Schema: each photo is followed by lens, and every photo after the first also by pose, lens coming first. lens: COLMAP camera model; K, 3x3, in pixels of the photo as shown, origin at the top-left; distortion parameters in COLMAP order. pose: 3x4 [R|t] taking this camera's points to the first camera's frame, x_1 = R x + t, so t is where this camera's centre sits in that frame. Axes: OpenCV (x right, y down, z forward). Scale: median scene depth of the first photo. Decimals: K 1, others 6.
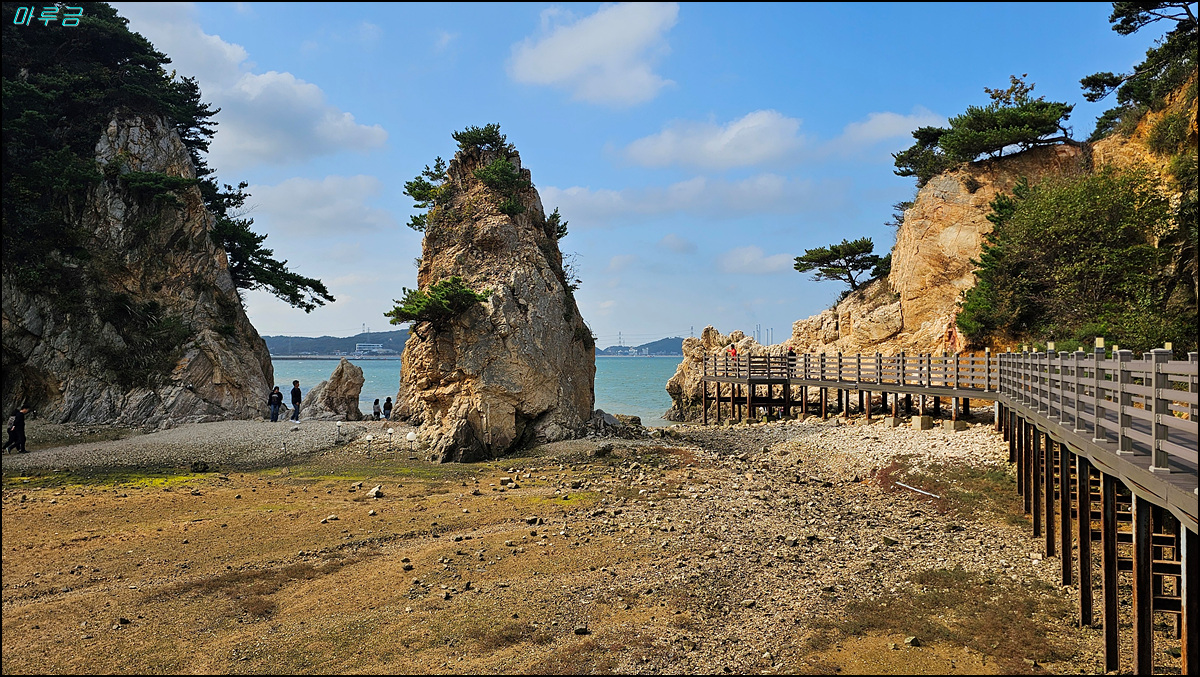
lens RADIAL K [[799.1, 0, 591.9], [0, 799.1, 347.9], [0, 0, 1]] dist [0.063833, -0.065494]
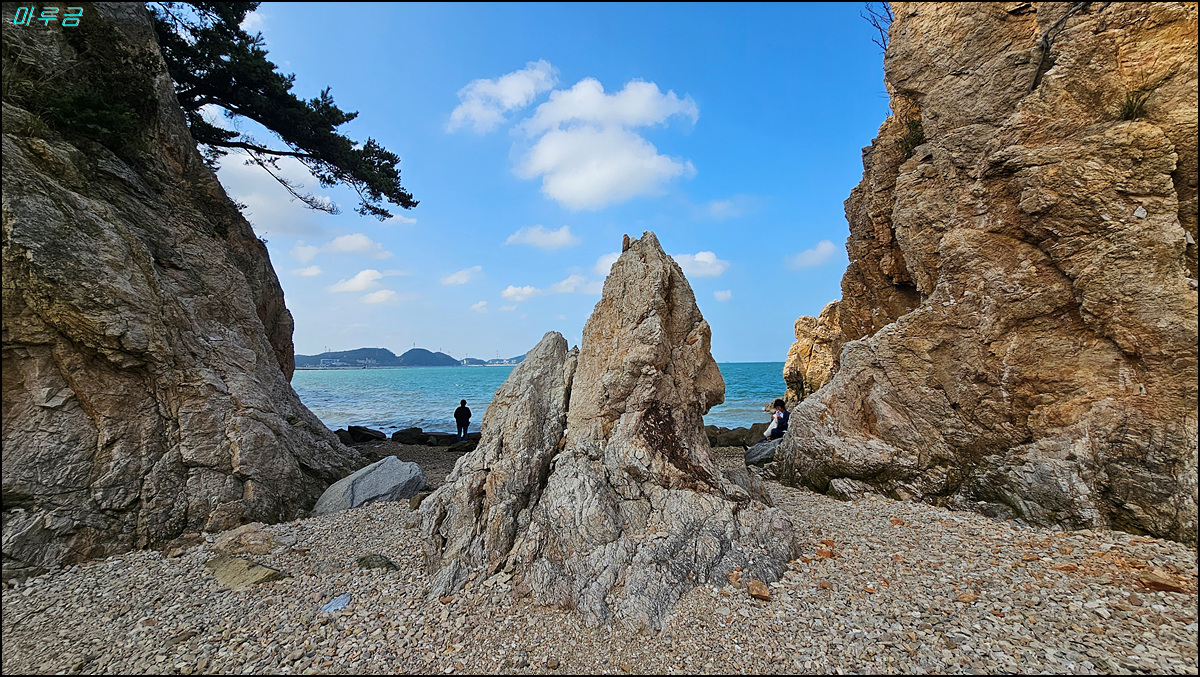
lens RADIAL K [[485.4, 0, 595.6], [0, 485.4, 345.4], [0, 0, 1]] dist [-0.002928, 0.001682]
pose [[0.973571, -0.005288, 0.228321, -0.360603], [0.011759, 0.999566, -0.026992, 0.048898], [-0.228080, 0.028964, 0.973212, 0.874308]]
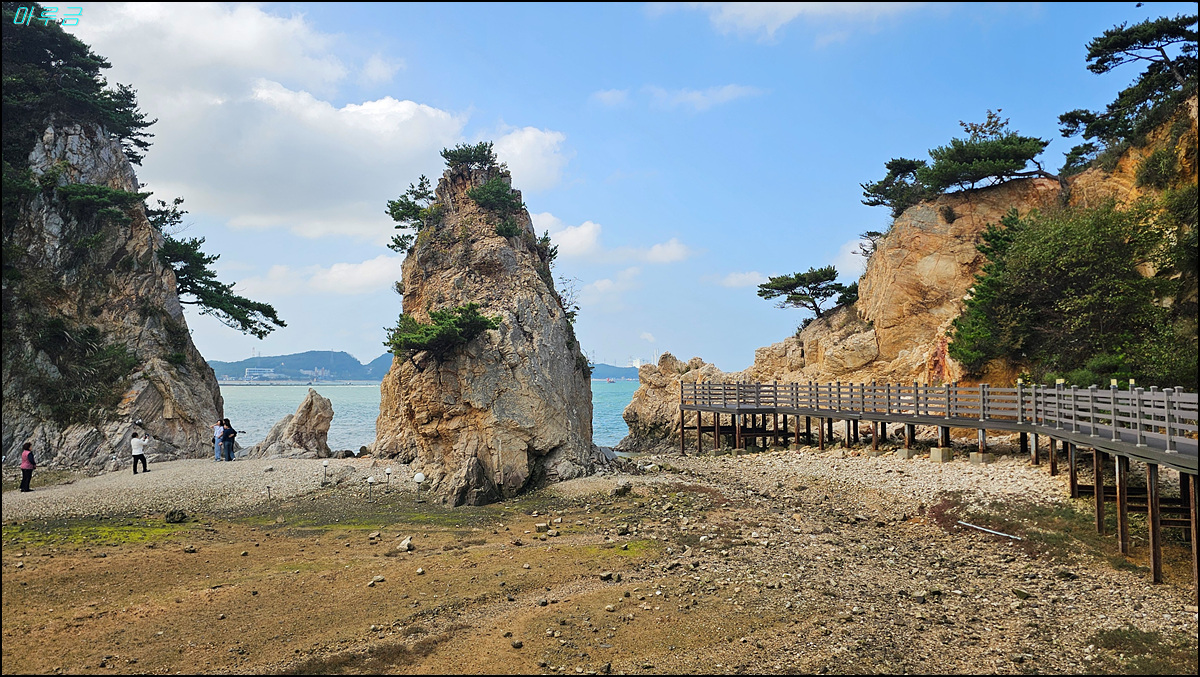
lens RADIAL K [[799.1, 0, 577.6], [0, 799.1, 335.2], [0, 0, 1]] dist [0.063833, -0.065494]
pose [[0.994556, 0.003058, 0.104160, -0.104302], [0.001687, 0.998966, -0.045443, -0.006818], [-0.104191, 0.045371, 0.993522, 0.051956]]
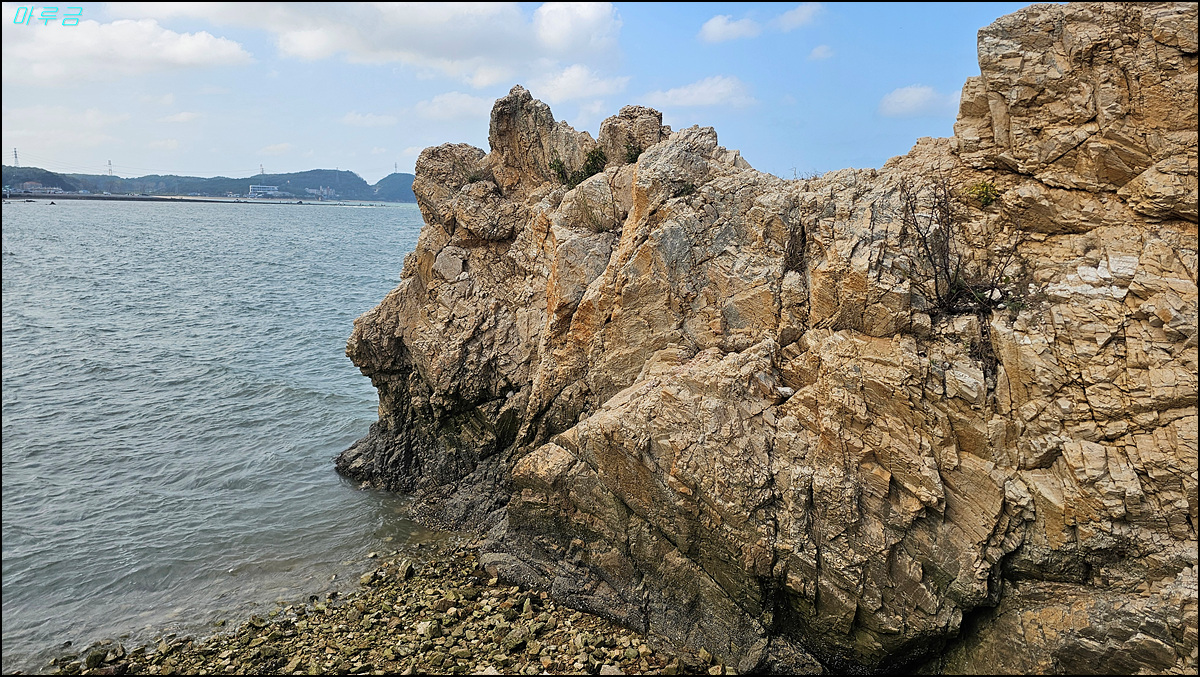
lens RADIAL K [[799.1, 0, 608.1], [0, 799.1, 333.2], [0, 0, 1]] dist [0.063833, -0.065494]
pose [[0.991330, -0.000802, 0.131390, 0.225843], [-0.021218, 0.985879, 0.166111, 0.003407], [-0.129667, -0.167459, 0.977315, 1.213129]]
